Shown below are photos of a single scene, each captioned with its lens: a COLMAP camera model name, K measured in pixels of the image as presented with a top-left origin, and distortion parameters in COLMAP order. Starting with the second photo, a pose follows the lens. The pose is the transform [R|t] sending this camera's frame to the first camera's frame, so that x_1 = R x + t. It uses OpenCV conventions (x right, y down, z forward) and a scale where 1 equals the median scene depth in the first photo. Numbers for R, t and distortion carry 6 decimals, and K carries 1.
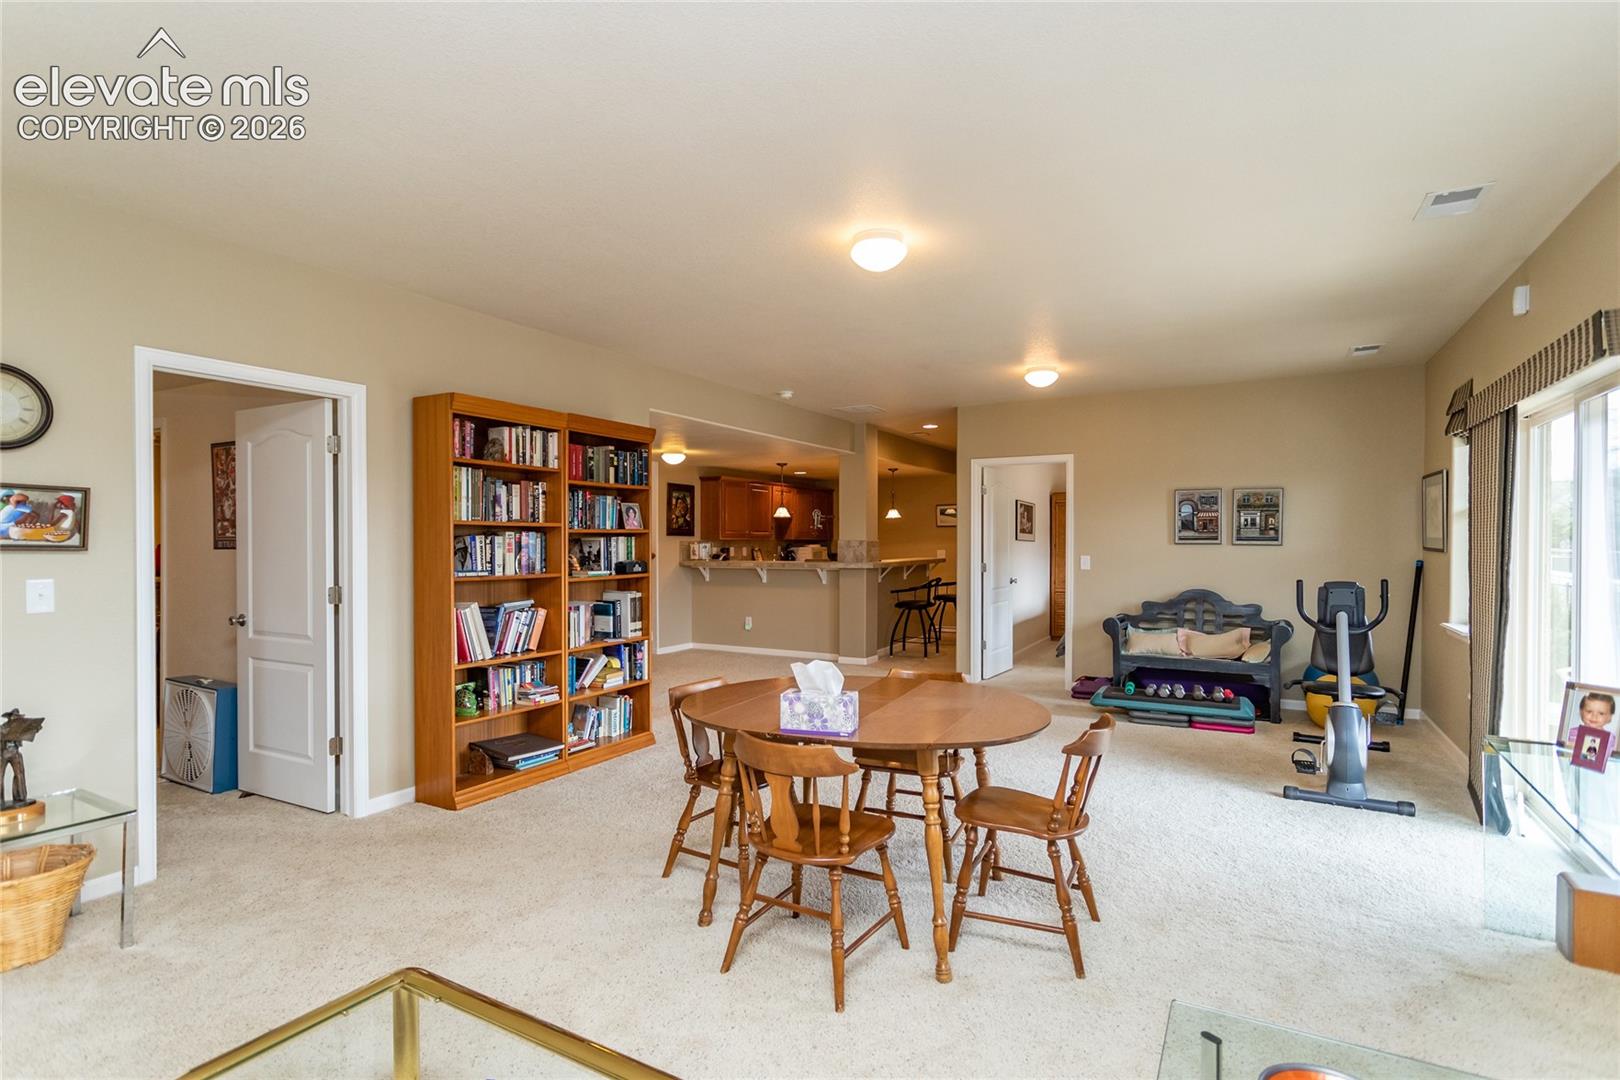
lens RADIAL K [[780.5, 0, 807.1], [0, 780.5, 546.6], [0, 0, 1]] dist [0.001684, 0.000342]
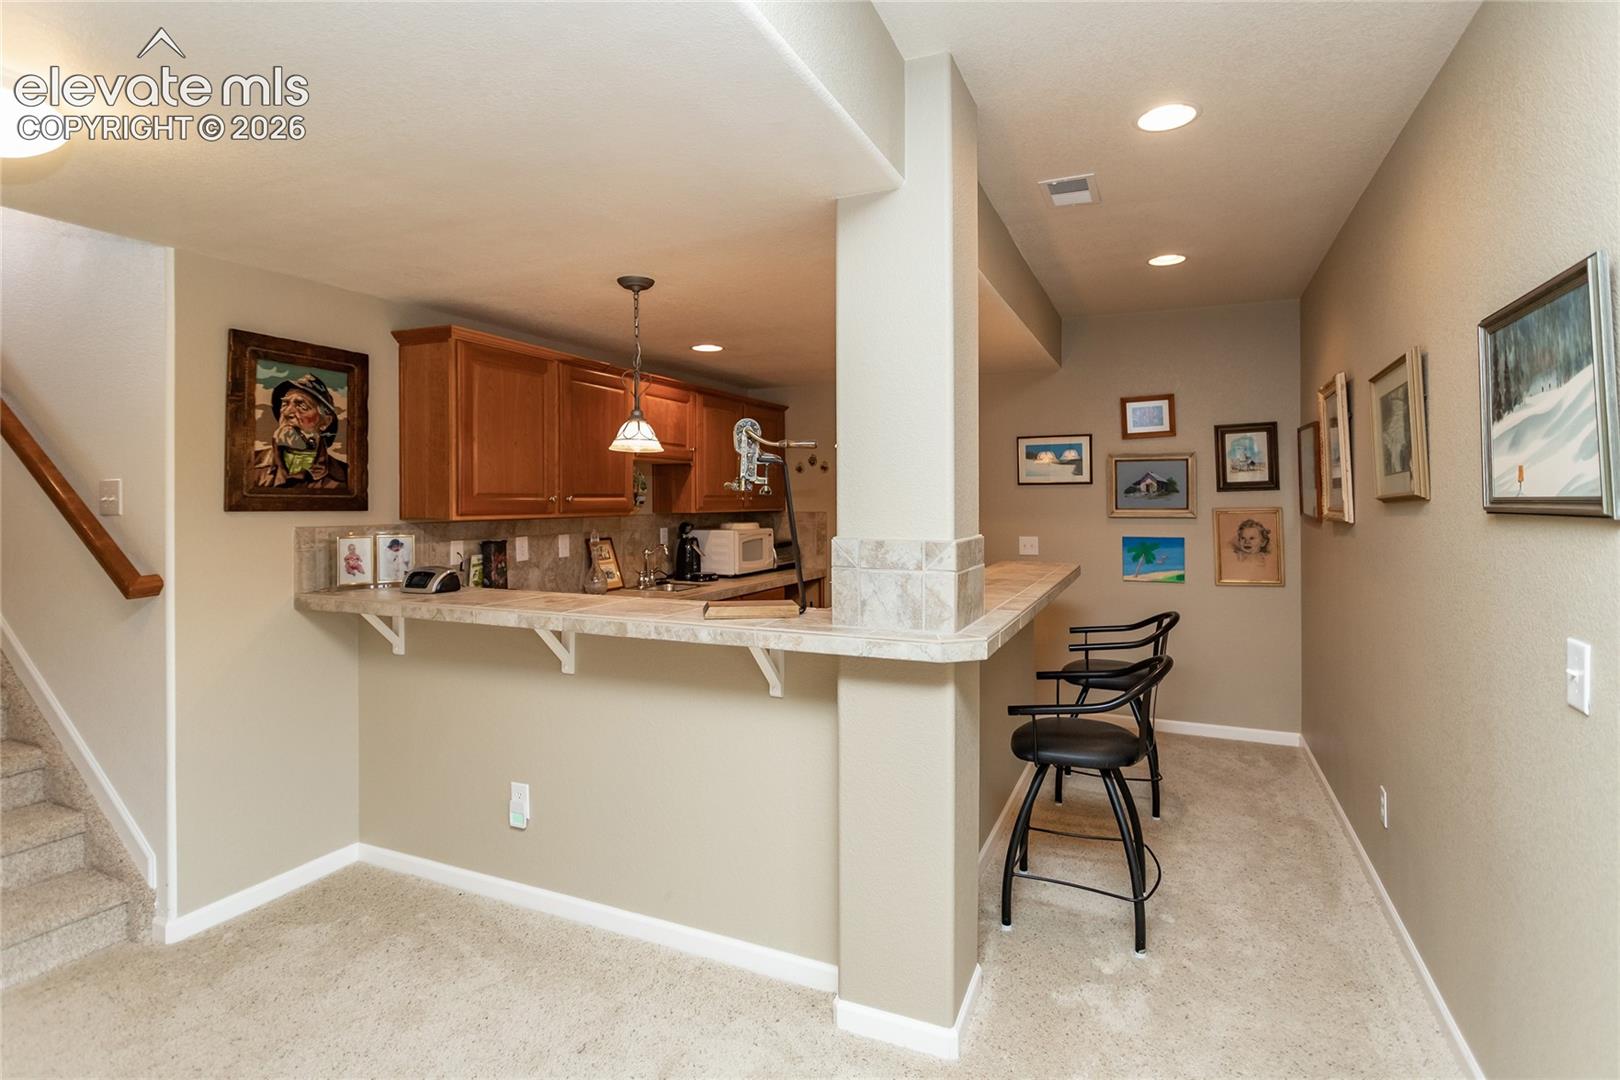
lens RADIAL K [[780.5, 0, 836.4], [0, 780.5, 502.0], [0, 0, 1]] dist [0.001684, 0.000342]
pose [[0.992951, 0.002014, 0.118508, 0.015736], [-0.001796, 0.999996, -0.001947, -0.027494], [-0.118512, 0.001721, 0.992951, 1.077290]]
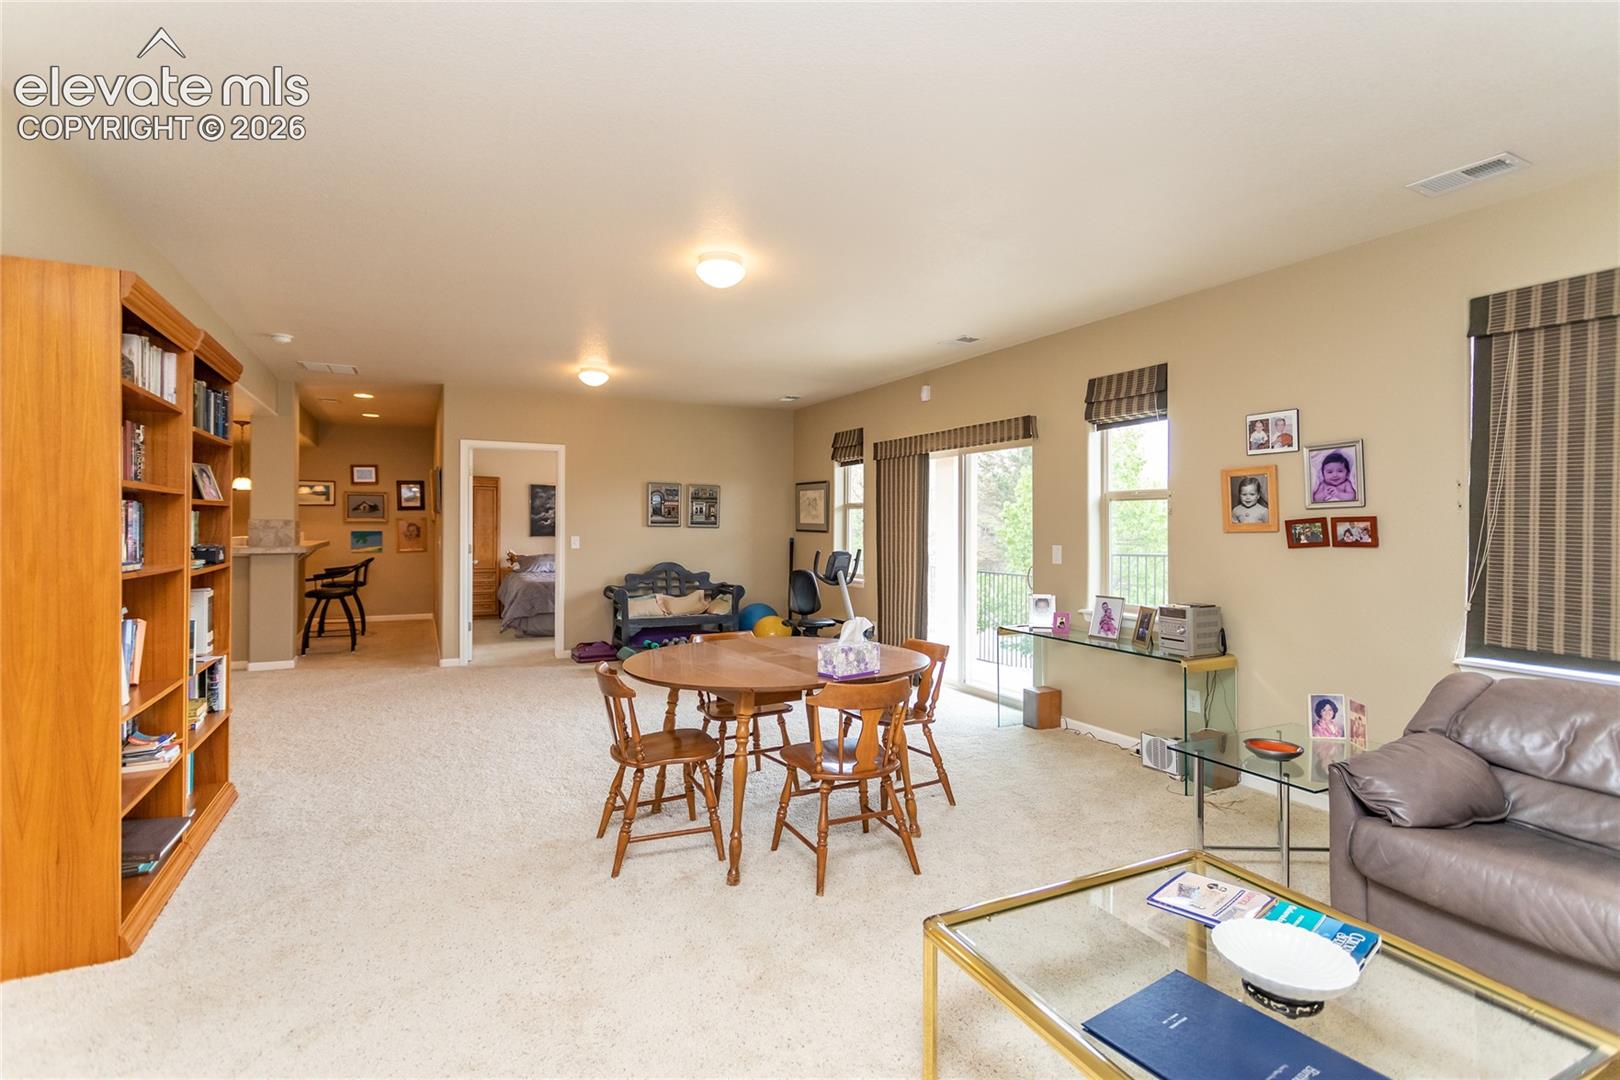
lens RADIAL K [[780.5, 0, 808.1], [0, 780.5, 530.2], [0, 0, 1]] dist [0.001684, 0.000342]
pose [[0.549709, 0.002598, 0.835352, -0.450091], [-0.001672, 0.999997, -0.002009, 0.004943], [-0.835355, -0.000292, 0.549711, 0.116365]]
